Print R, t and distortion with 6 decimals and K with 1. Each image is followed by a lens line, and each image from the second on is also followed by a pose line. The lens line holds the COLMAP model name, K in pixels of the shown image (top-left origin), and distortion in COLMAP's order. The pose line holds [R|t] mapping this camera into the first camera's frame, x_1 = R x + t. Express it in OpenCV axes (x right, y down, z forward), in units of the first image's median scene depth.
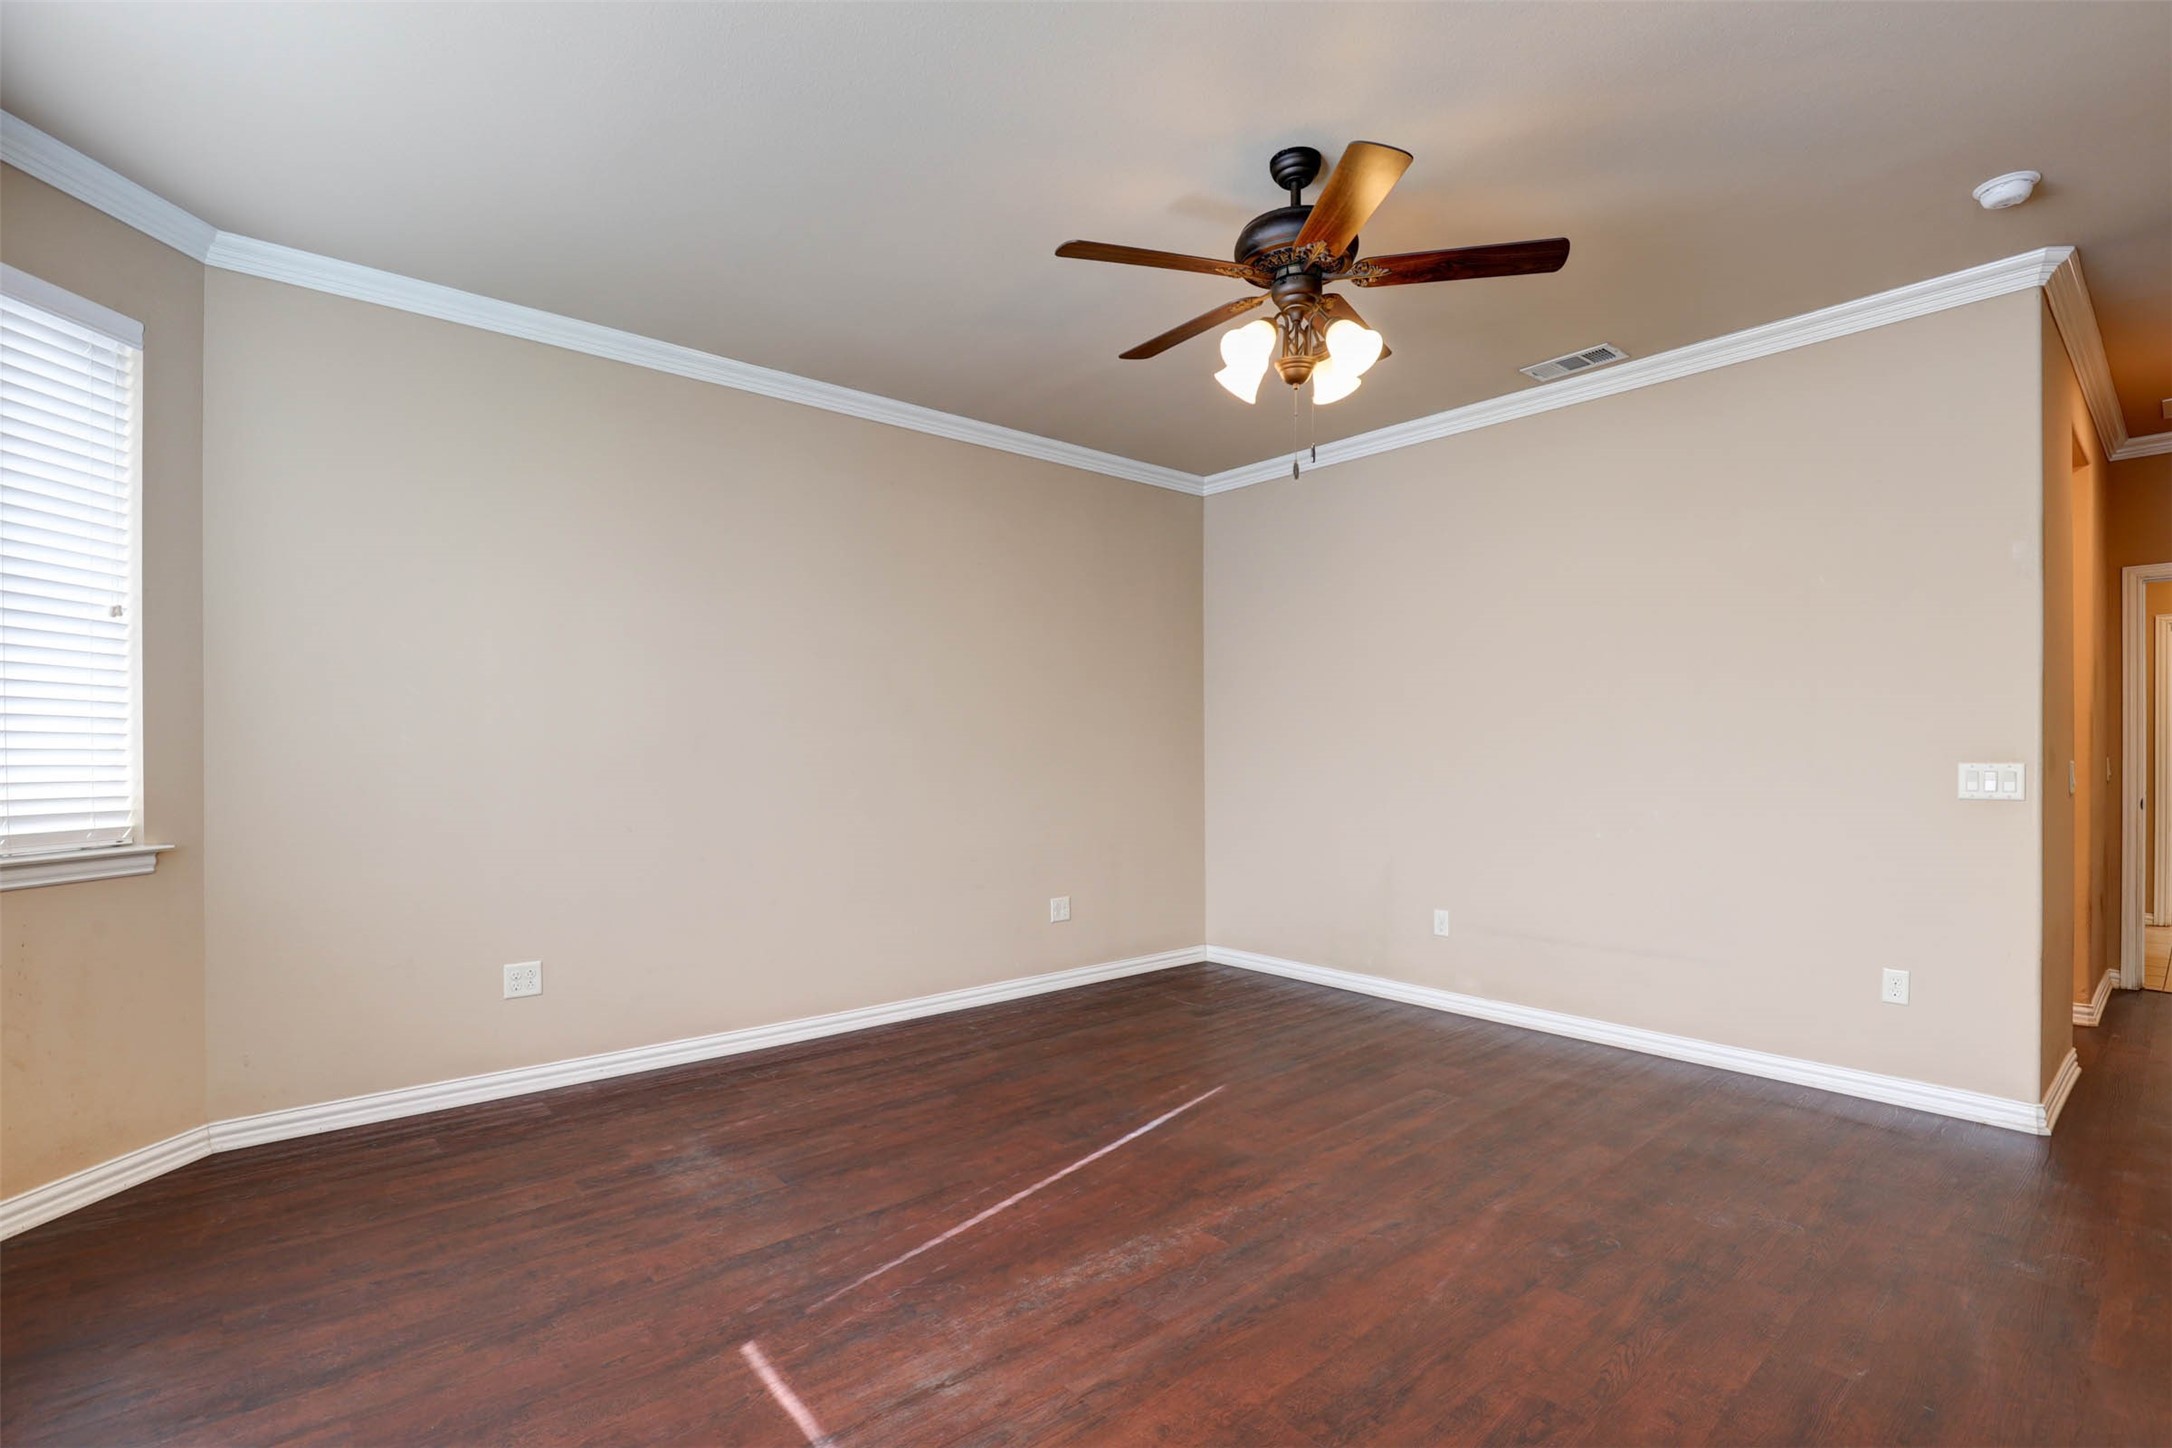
lens RADIAL K [[1007.1, 0, 1084.2], [0, 1007.1, 743.2], [0, 0, 1]] dist [-0.026764, 0.001410]
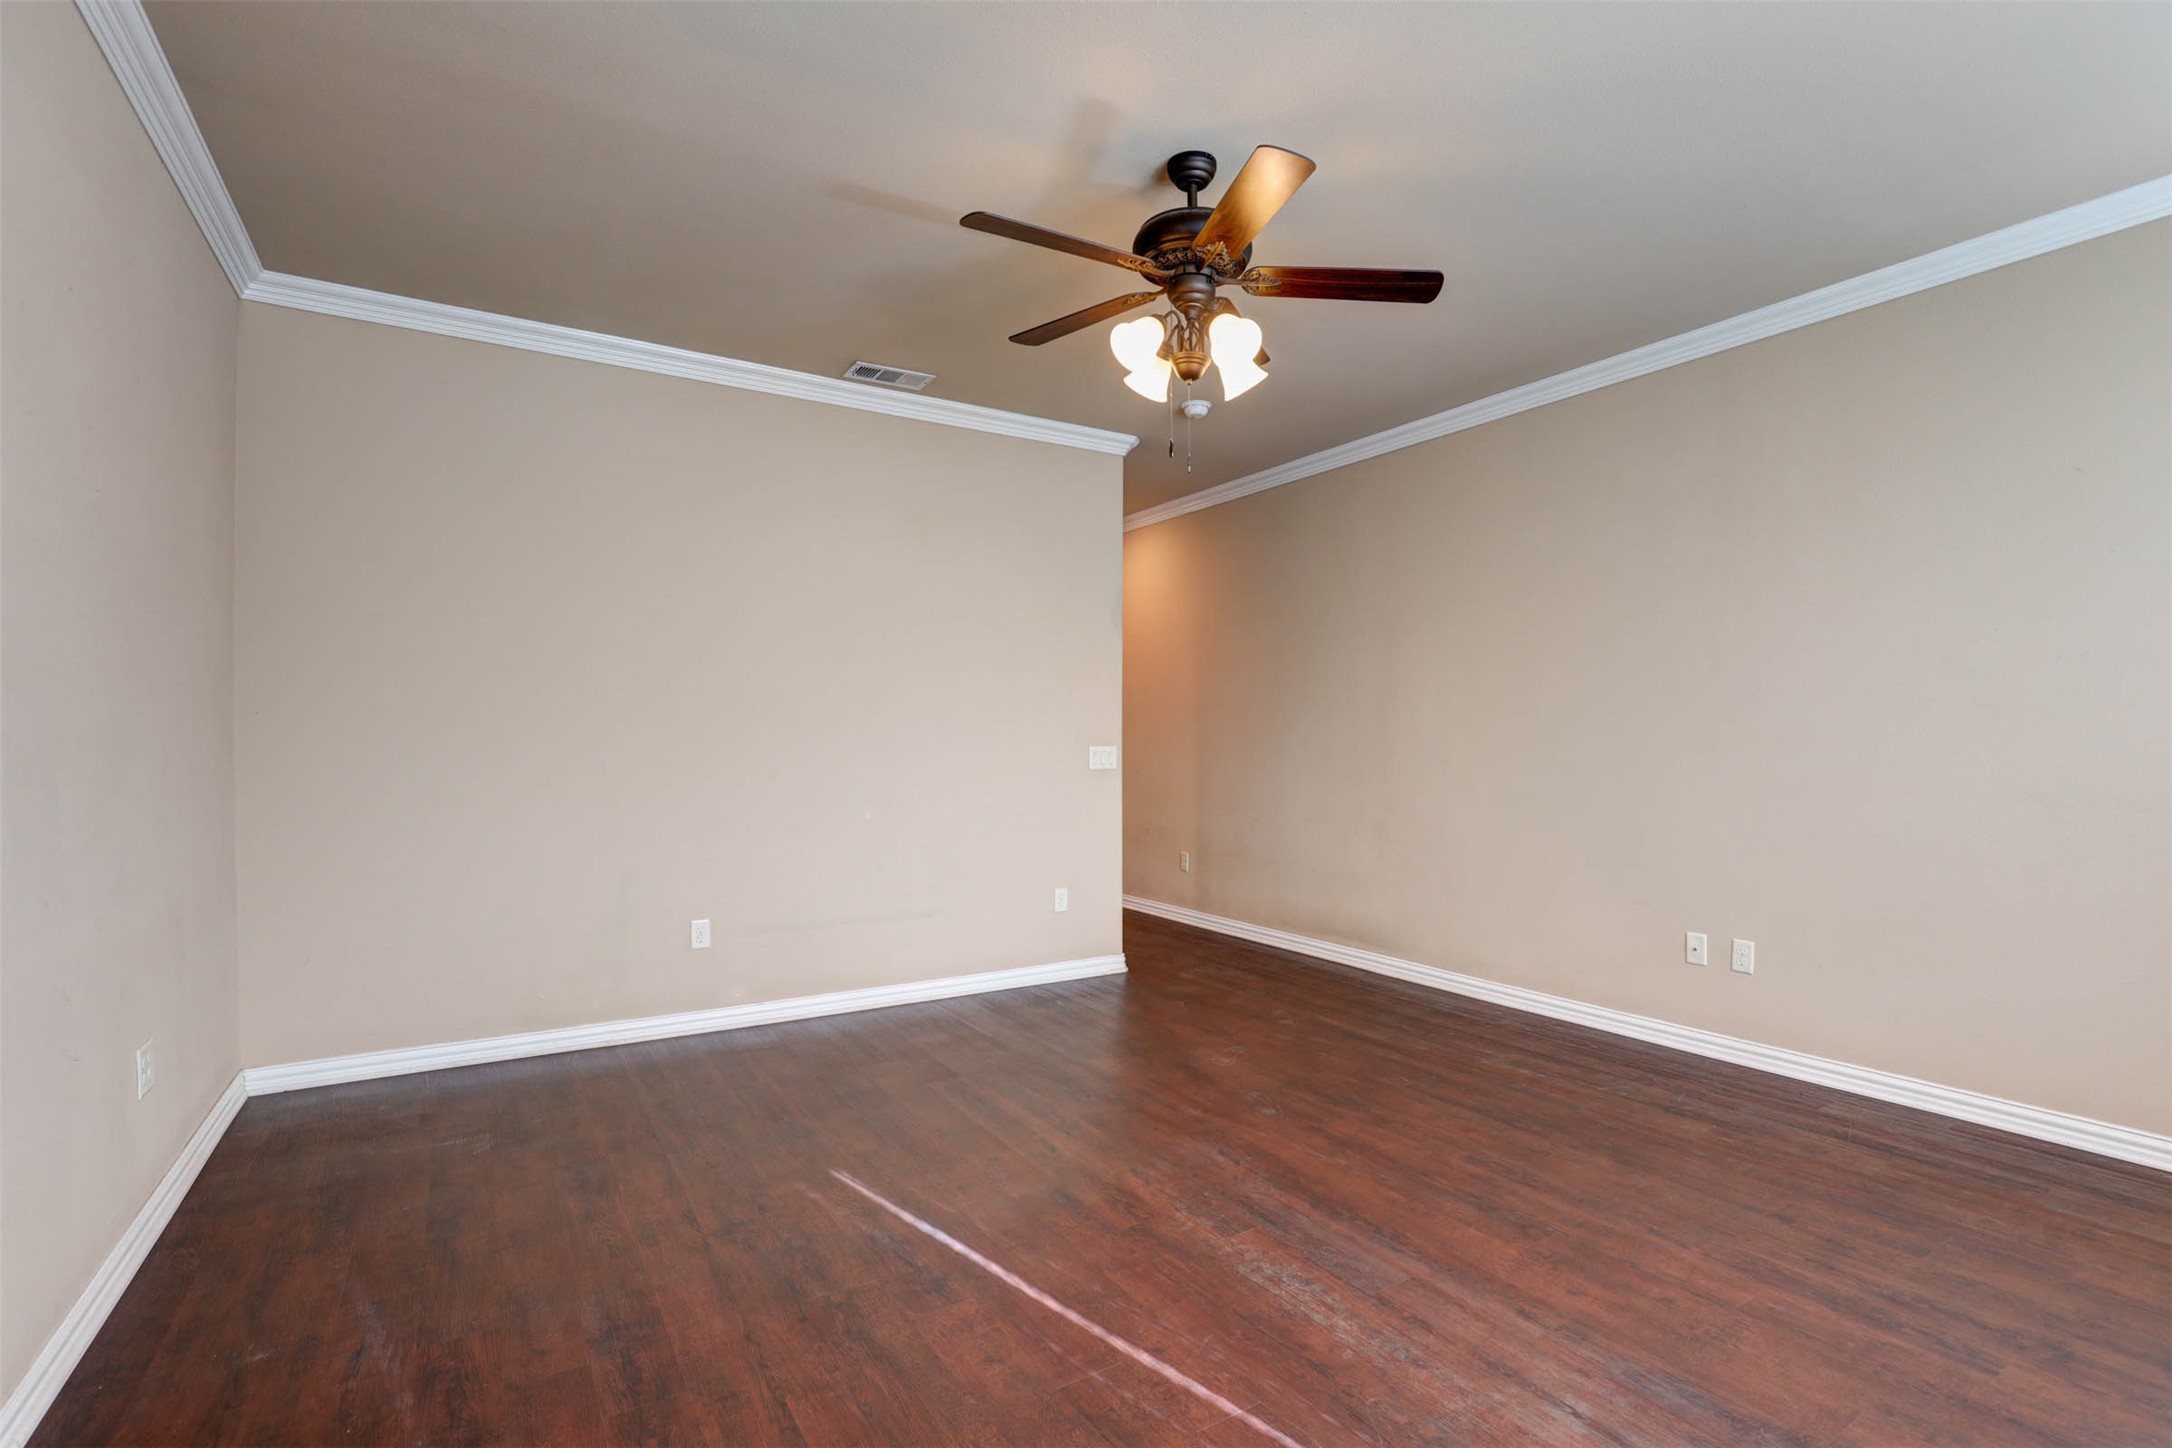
lens RADIAL K [[1007.1, 0, 1083.8], [0, 1007.1, 738.8], [0, 0, 1]] dist [-0.026764, 0.001410]
pose [[0.141651, -0.000598, 0.989916, -0.705693], [-0.009689, 0.999951, 0.001991, 0.005274], [-0.989869, -0.009873, 0.141639, 0.829300]]
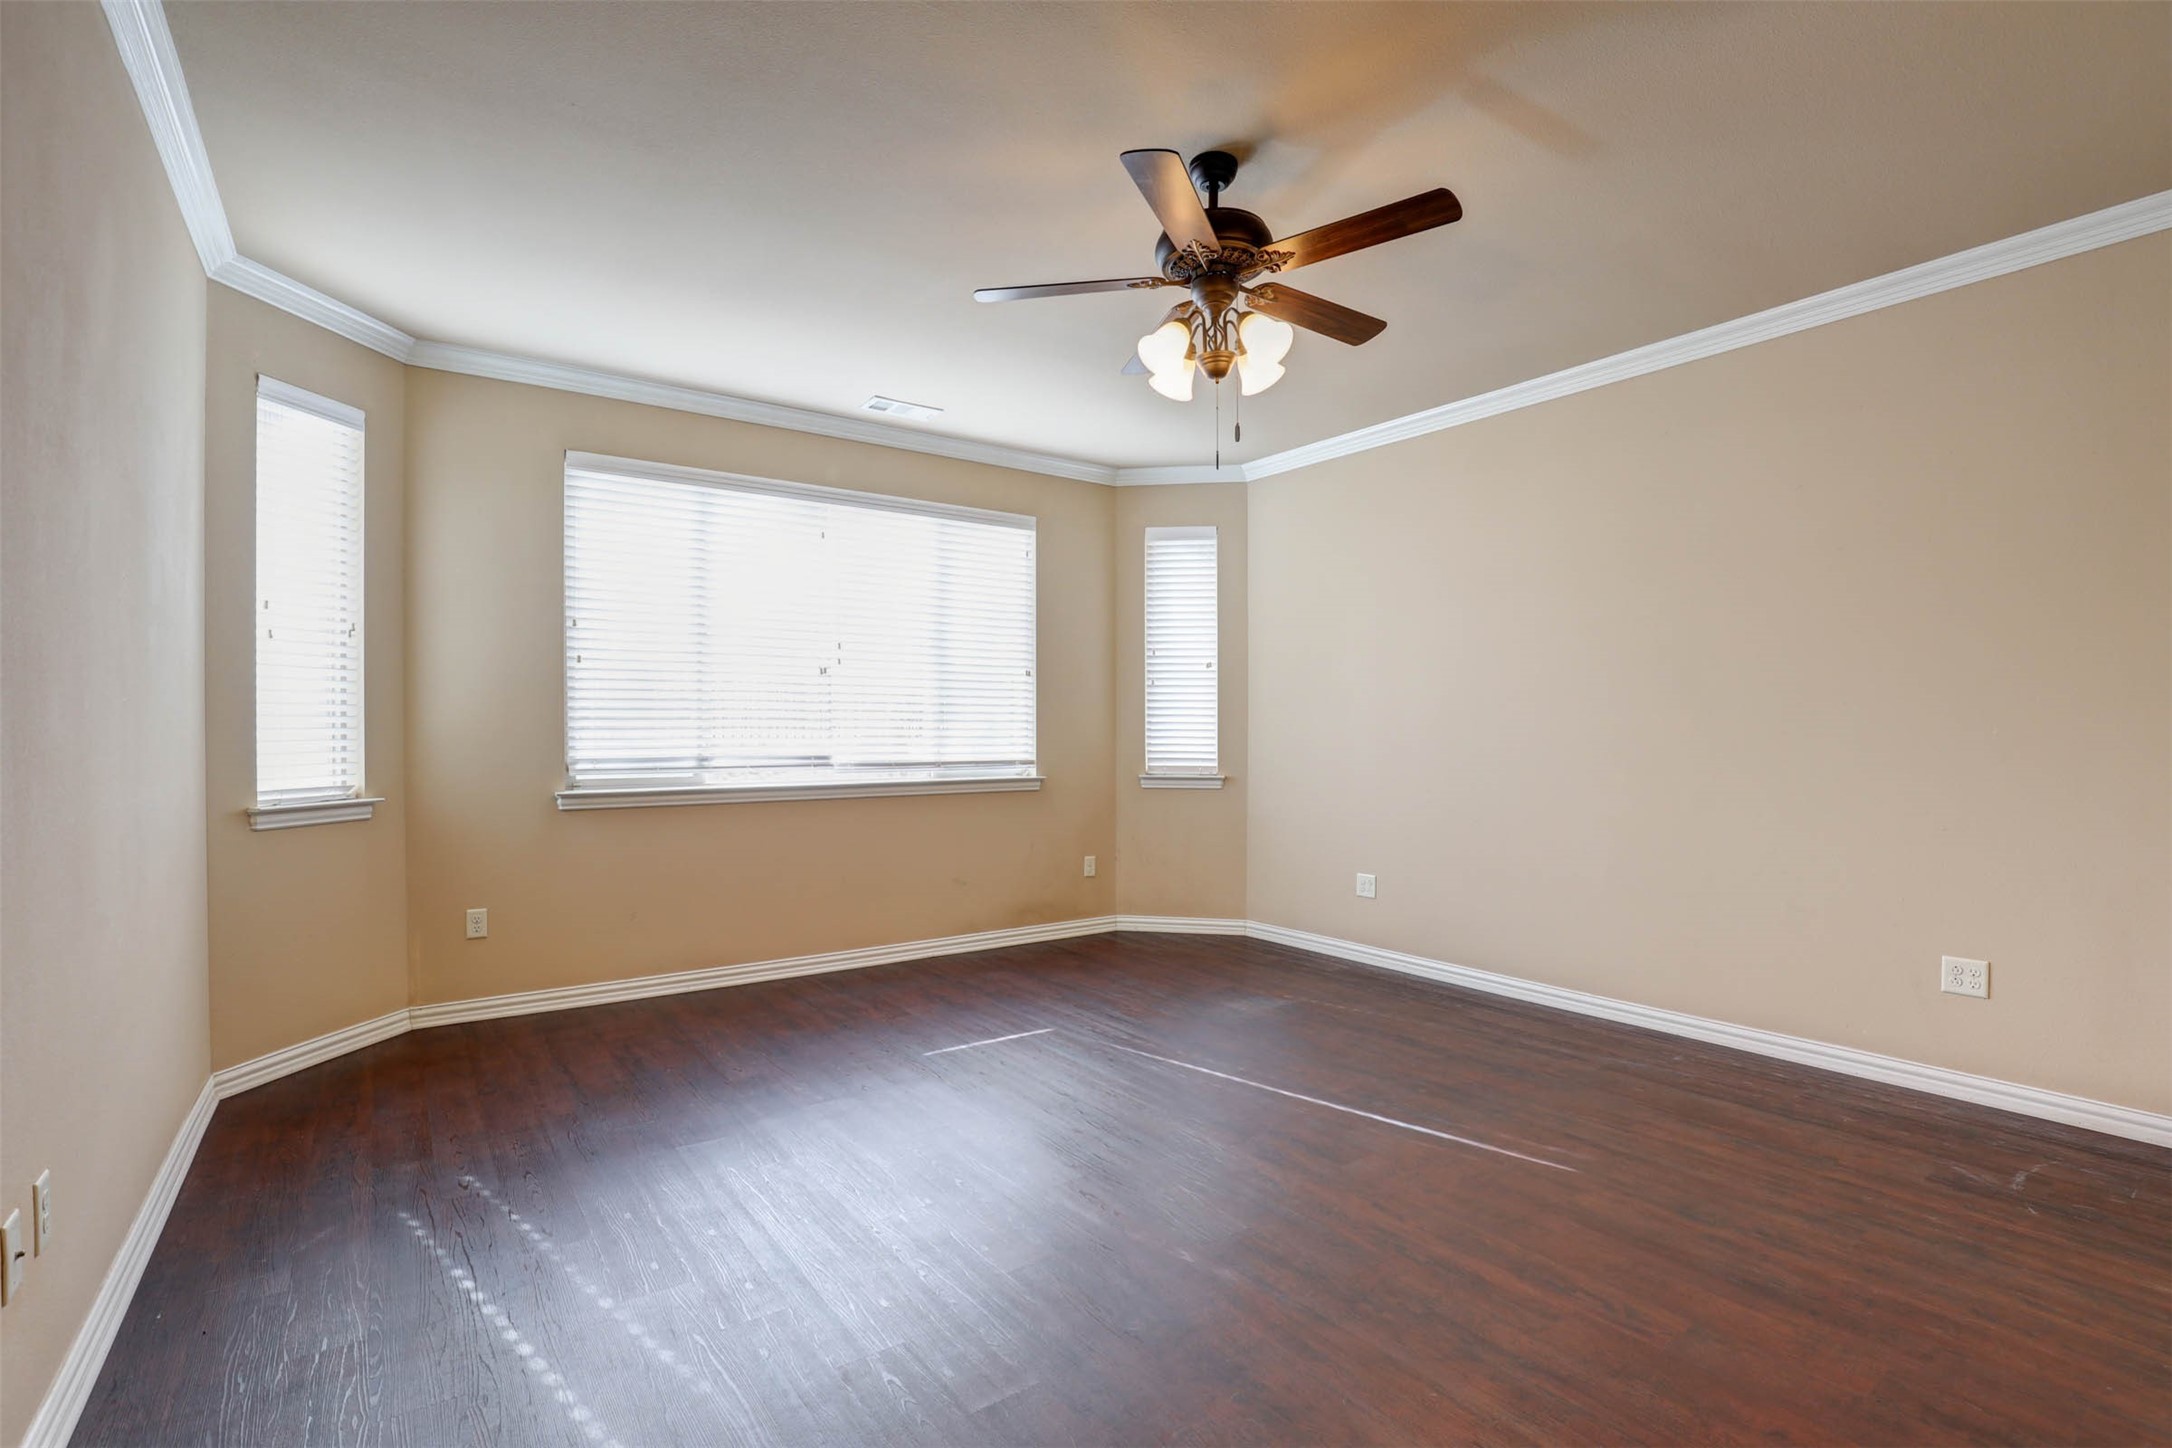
lens RADIAL K [[1007.1, 0, 1082.4], [0, 1007.1, 713.9], [0, 0, 1]] dist [-0.026764, 0.001410]
pose [[-0.065514, -0.003141, -0.997847, 1.122835], [0.012785, 0.999910, -0.003987, -0.021156], [0.997770, -0.013018, -0.065468, 0.796358]]
